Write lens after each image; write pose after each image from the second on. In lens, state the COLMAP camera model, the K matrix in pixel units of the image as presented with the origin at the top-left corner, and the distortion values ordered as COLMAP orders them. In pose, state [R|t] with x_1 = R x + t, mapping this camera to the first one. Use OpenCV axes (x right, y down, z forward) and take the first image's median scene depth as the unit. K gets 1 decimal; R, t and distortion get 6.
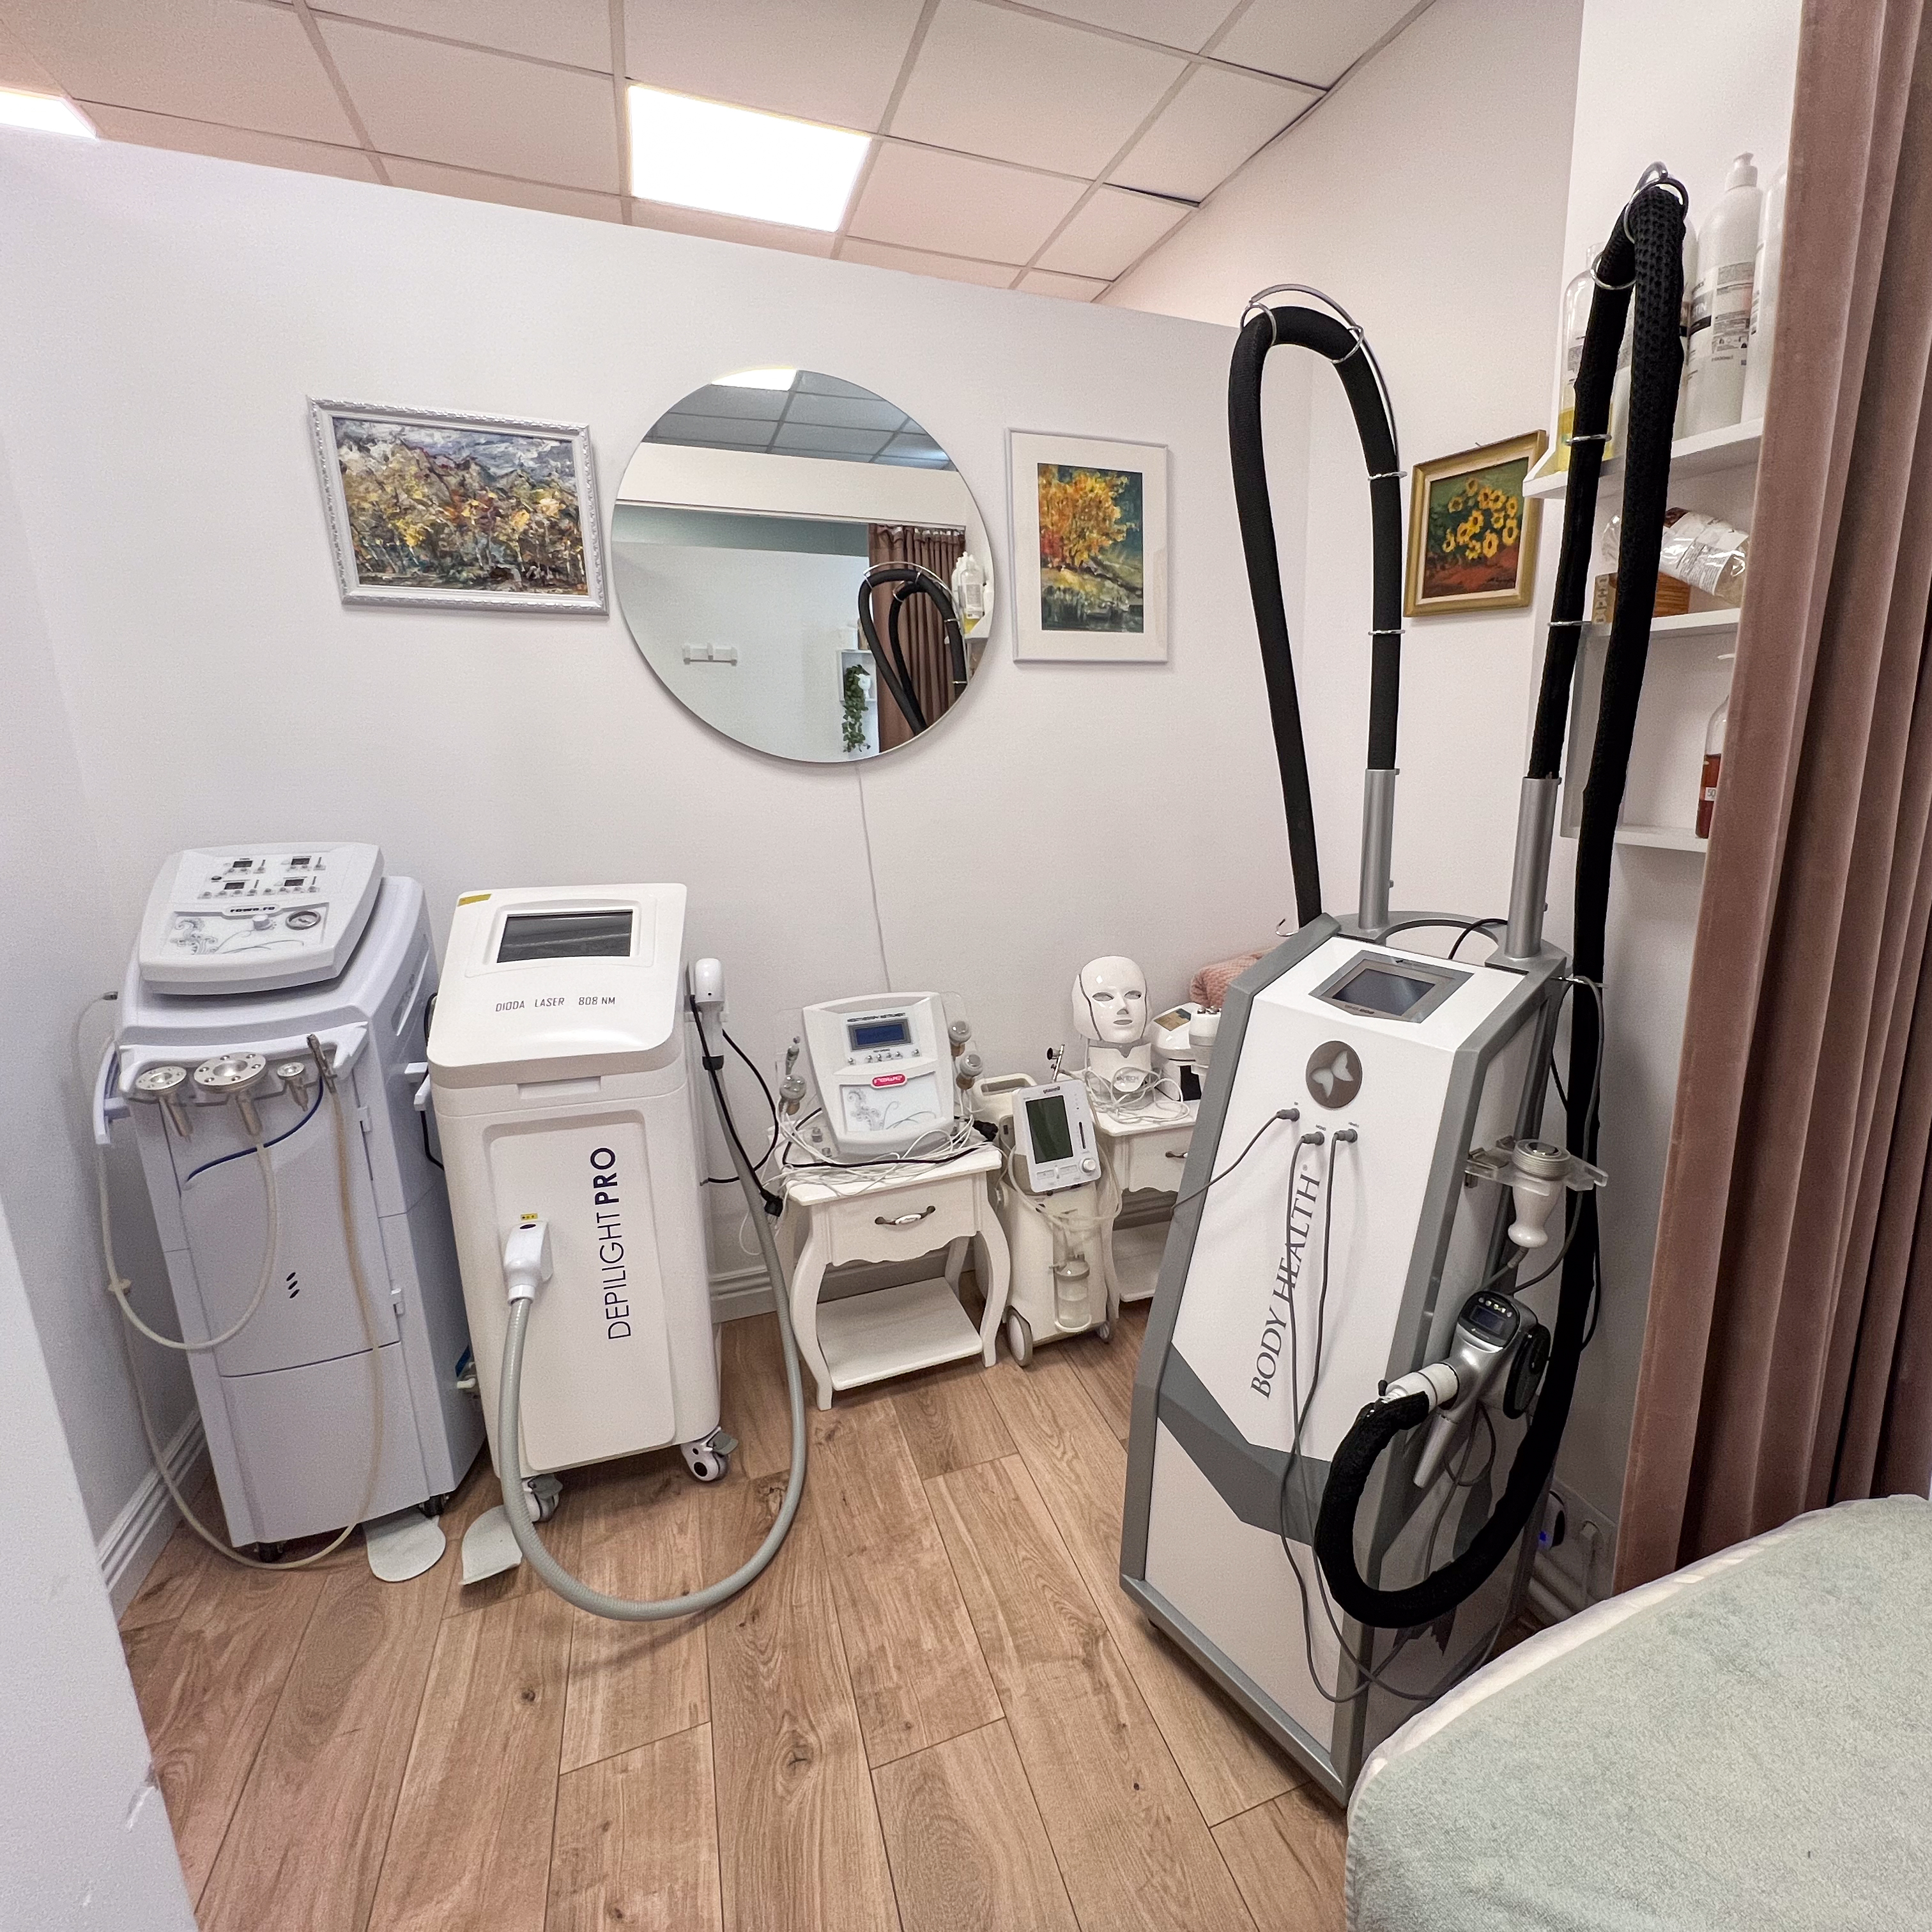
lens RADIAL K [[1039.4, 0, 1122.1], [0, 1039.4, 969.3], [0, 0, 1]] dist [-0.004925, 0.001939]
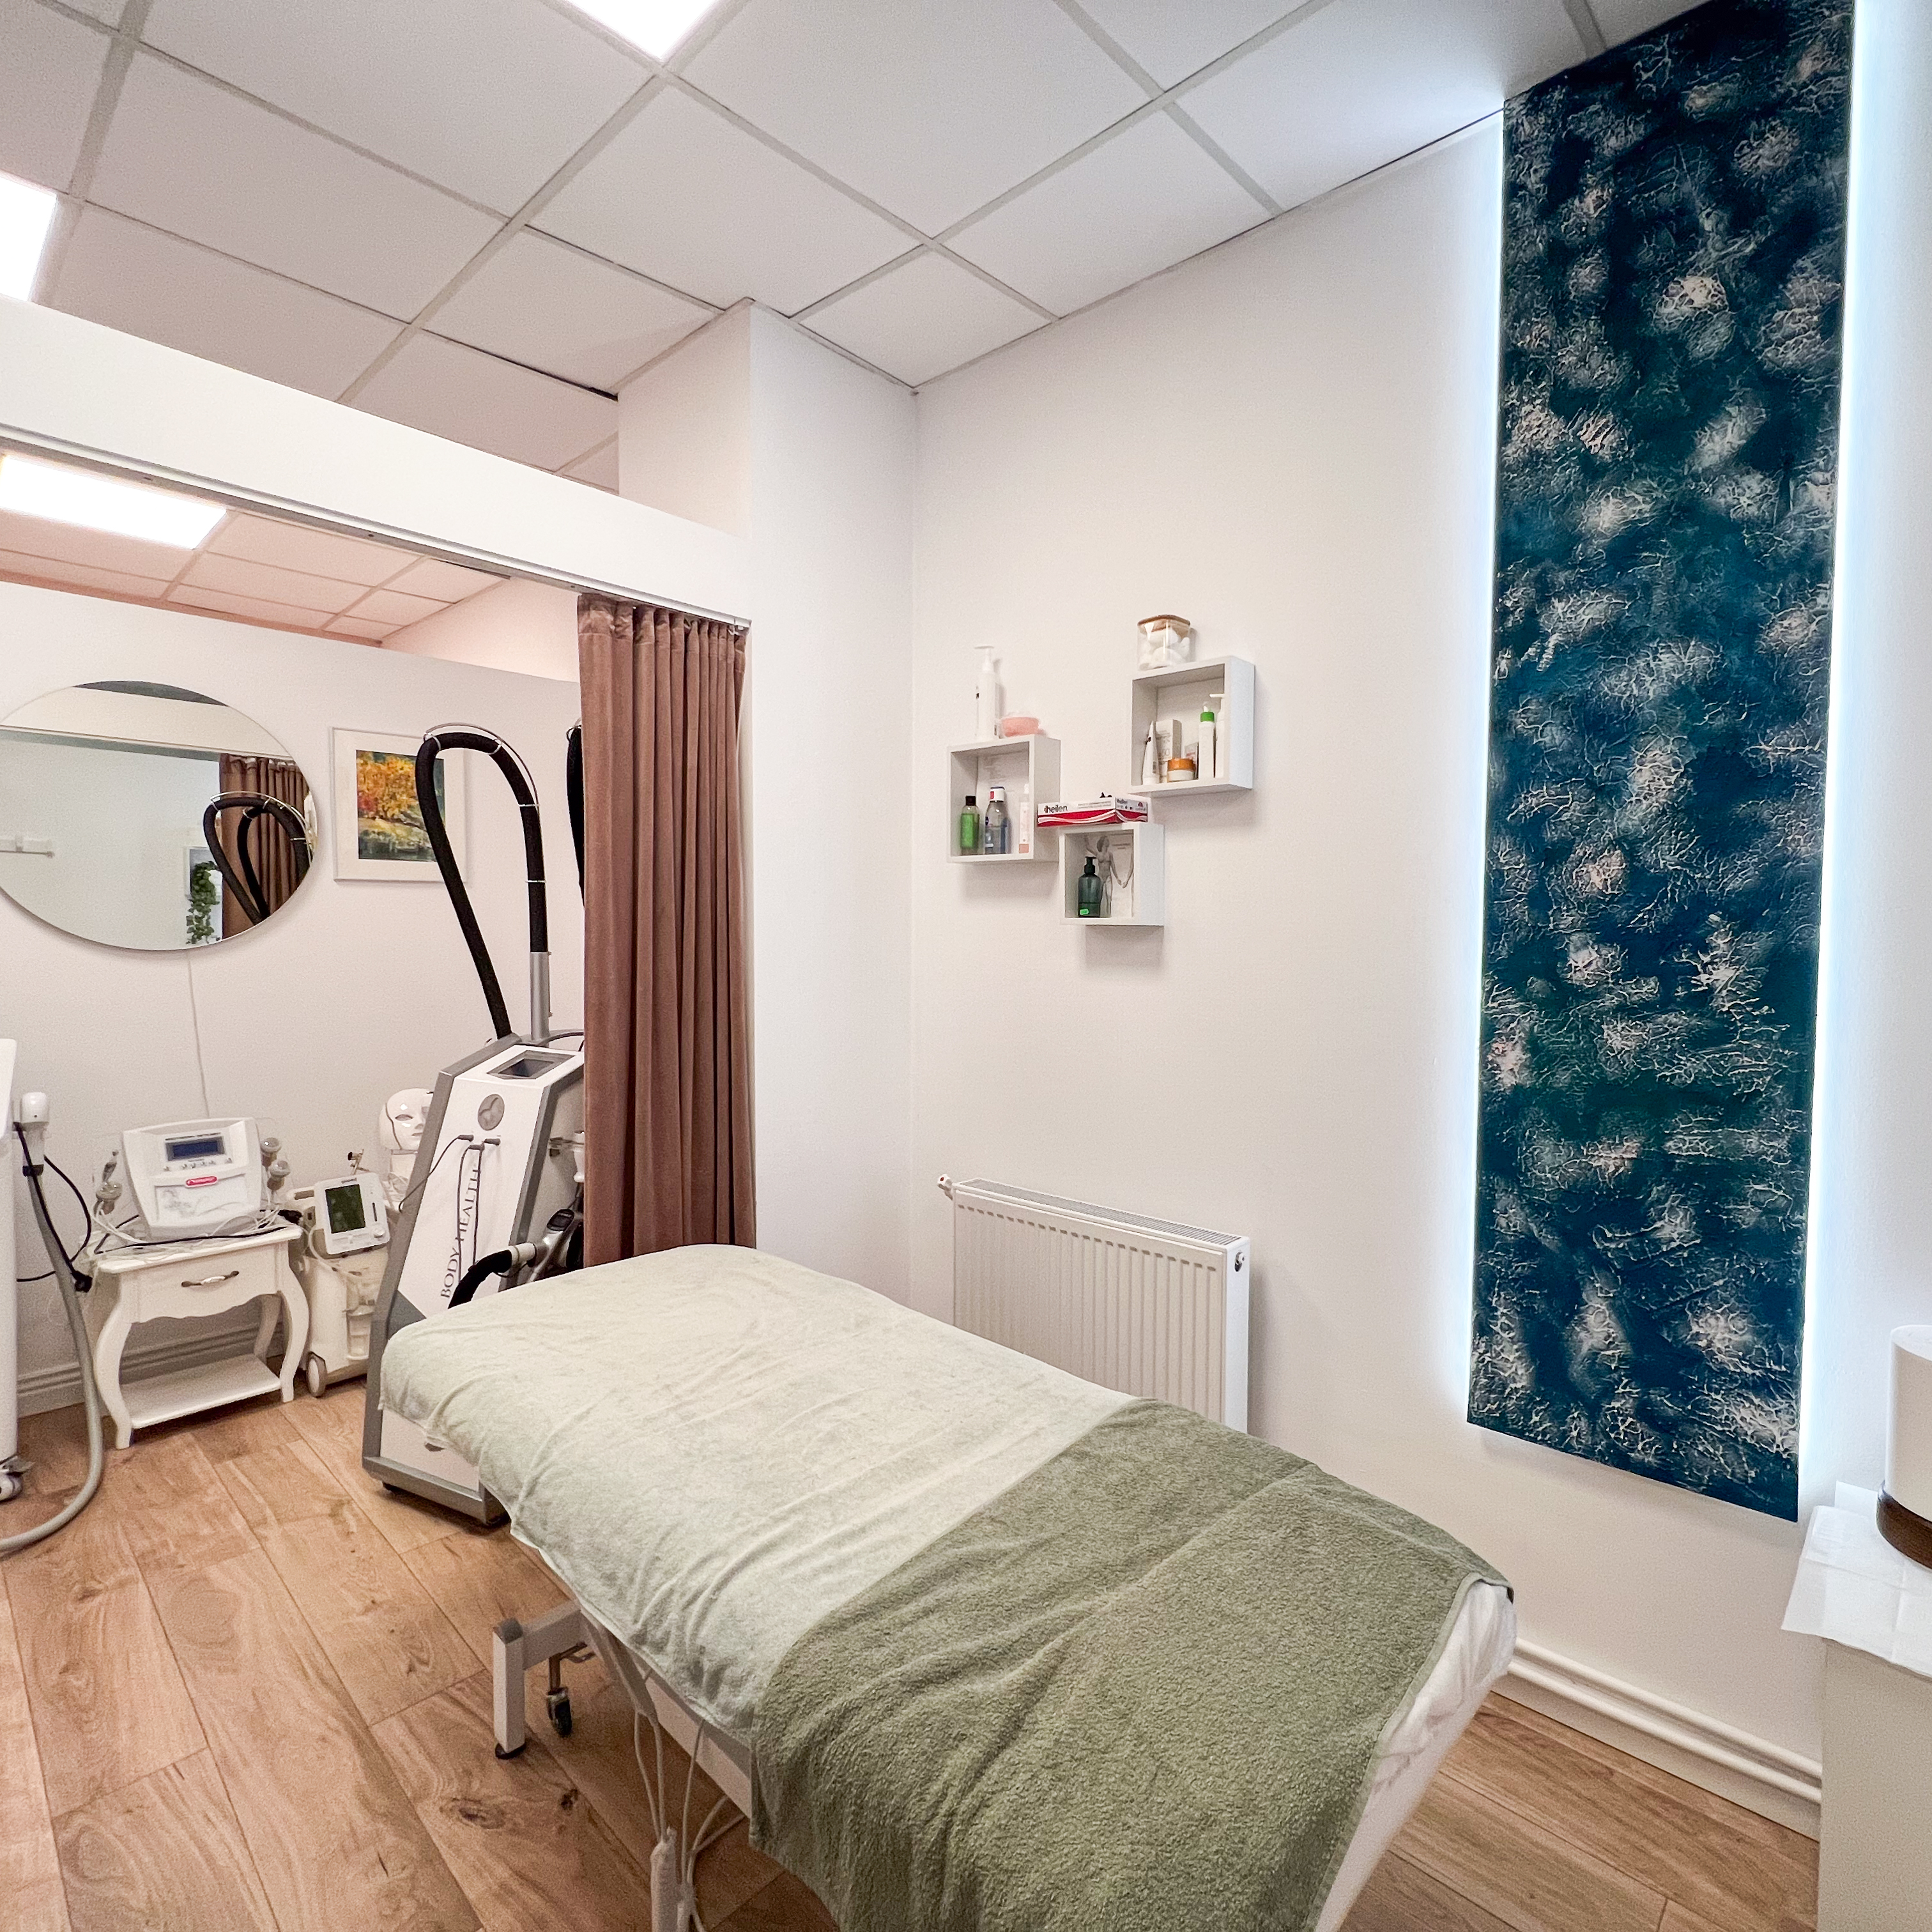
lens RADIAL K [[1055.8, 0, 1087.7], [0, 1055.8, 964.8], [0, 0, 1]] dist [-0.007371, 0.002723]
pose [[0.902609, -0.003793, 0.430444, 0.245208], [0.085236, 0.981737, -0.170081, 0.174498], [-0.421937, 0.190206, 0.886448, -0.807424]]
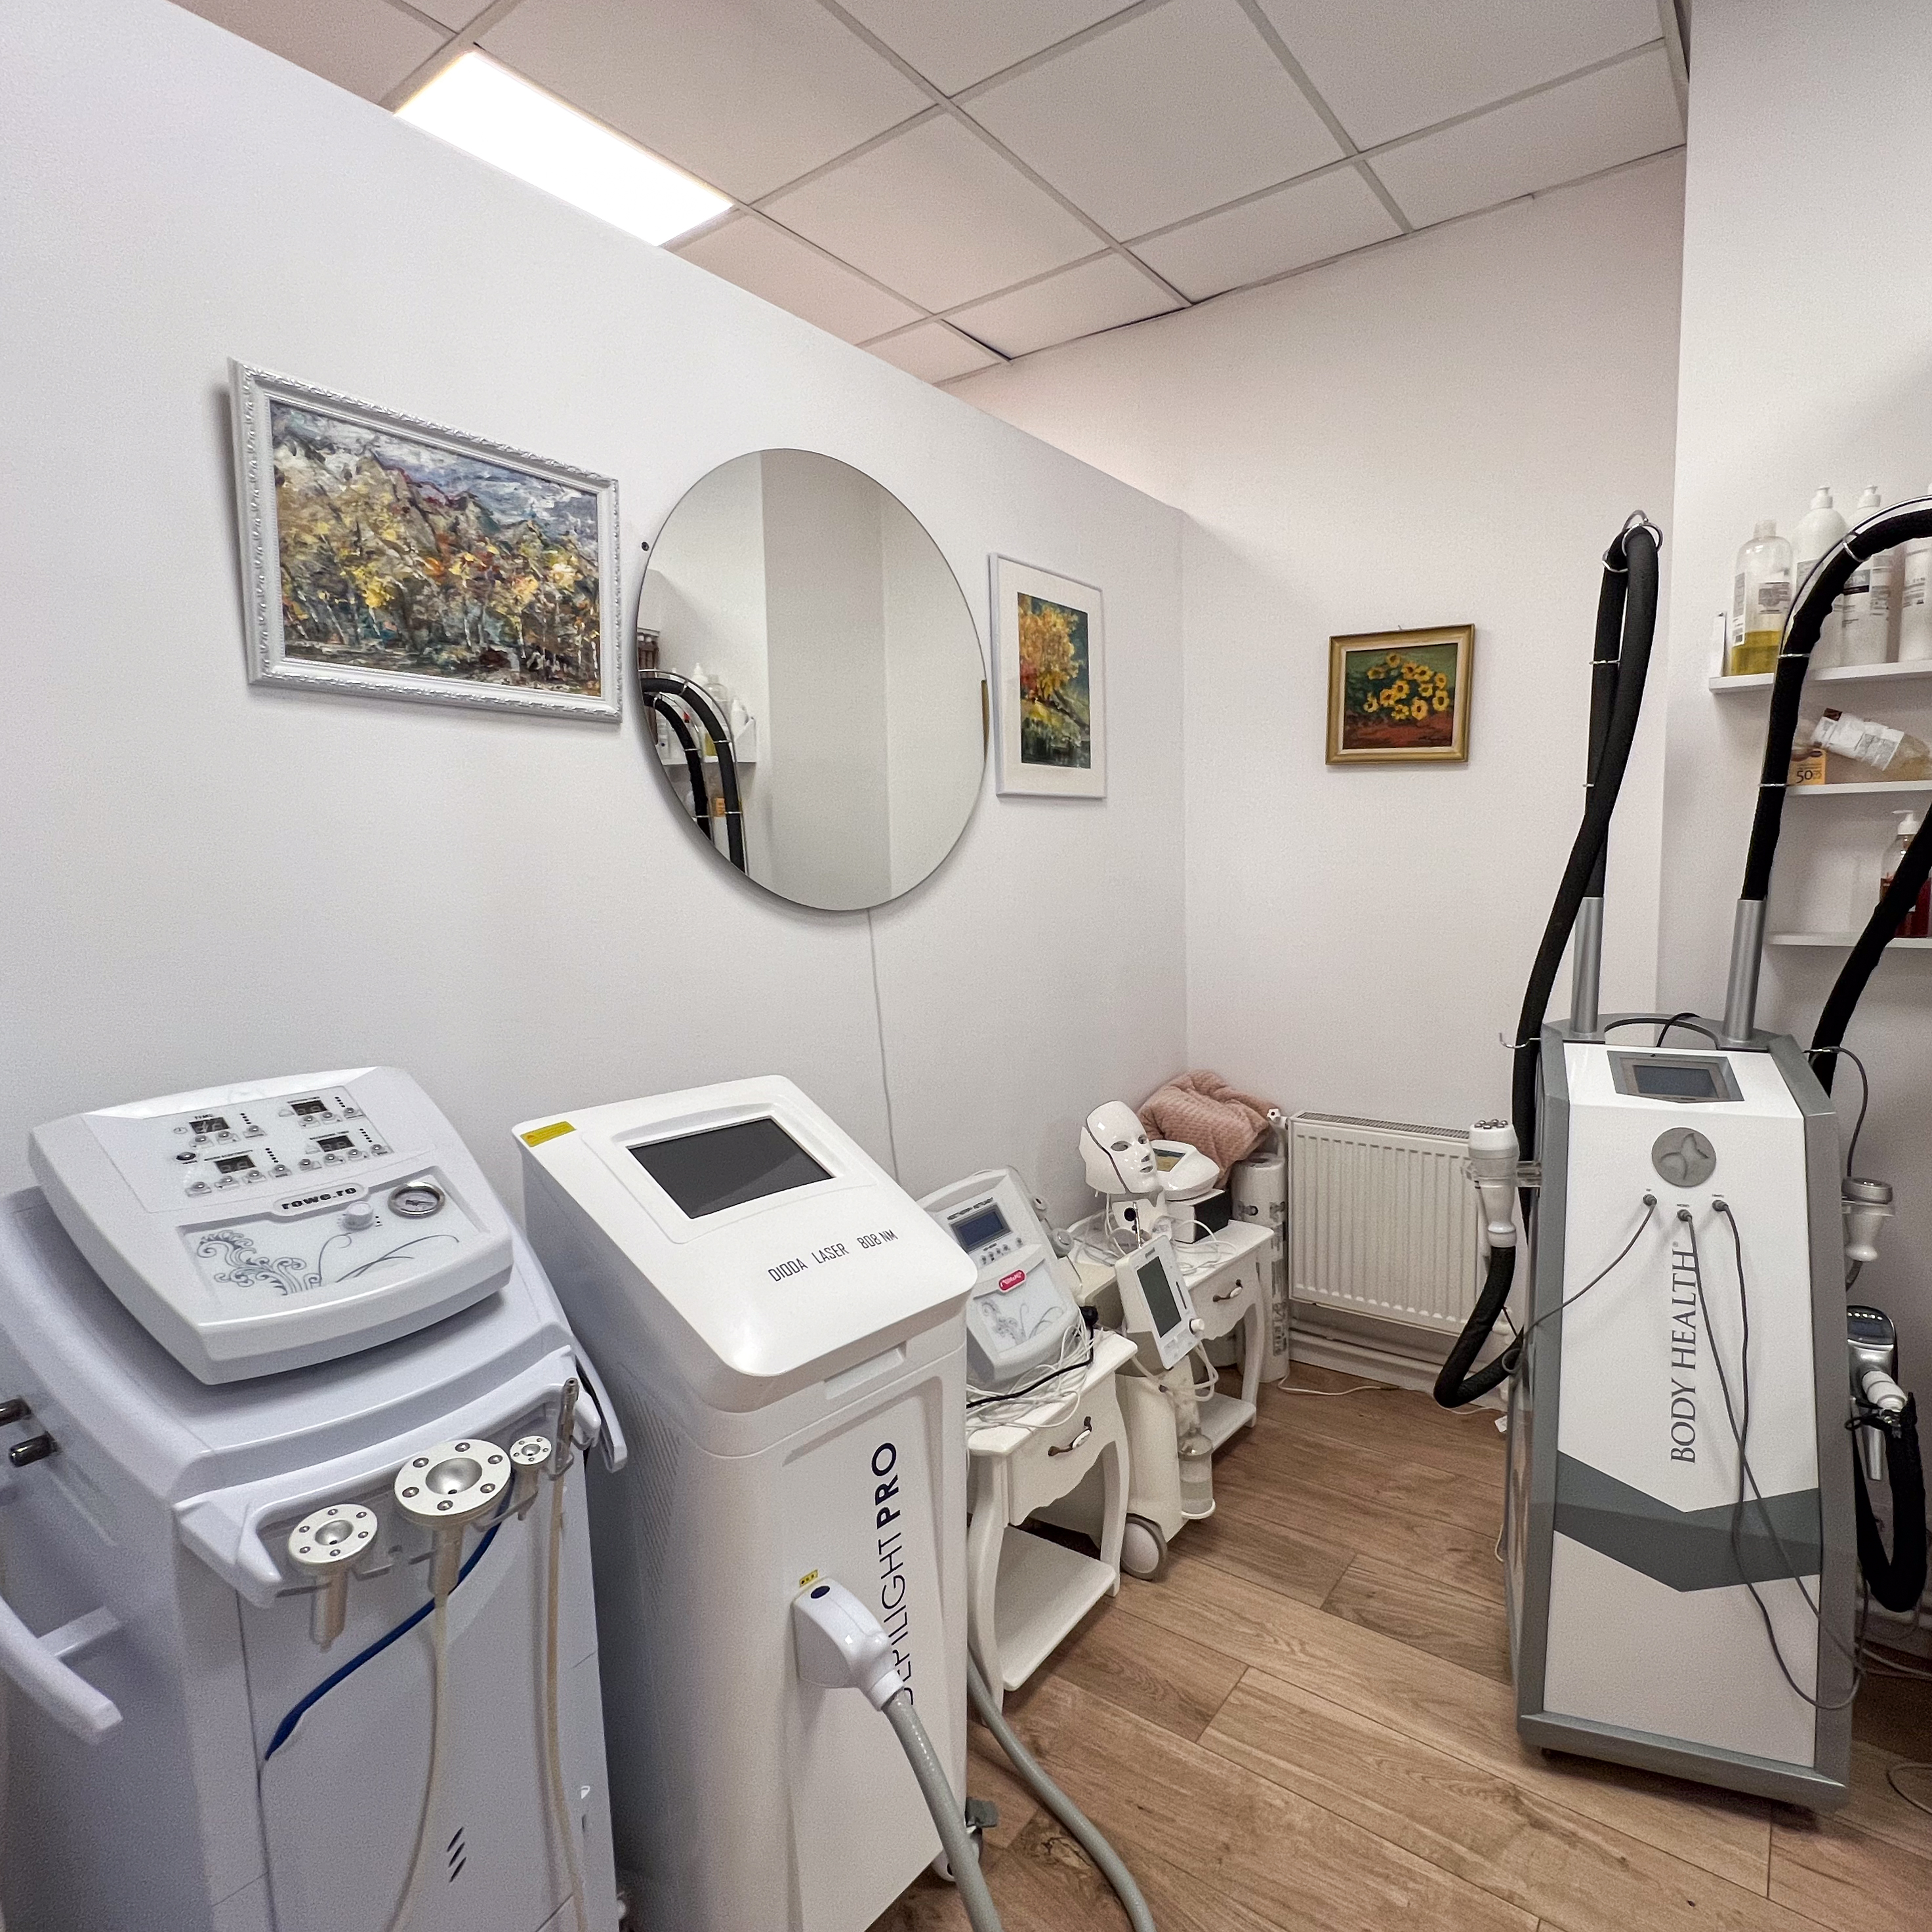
lens RADIAL K [[1070.9, 0, 1131.1], [0, 1070.9, 971.4], [0, 0, 1]] dist [0.000758, -0.001857]
pose [[0.834450, -0.068727, 0.546782, -0.648627], [0.134370, 0.987621, -0.080927, -0.061079], [-0.534451, 0.141000, 0.833355, 0.208341]]
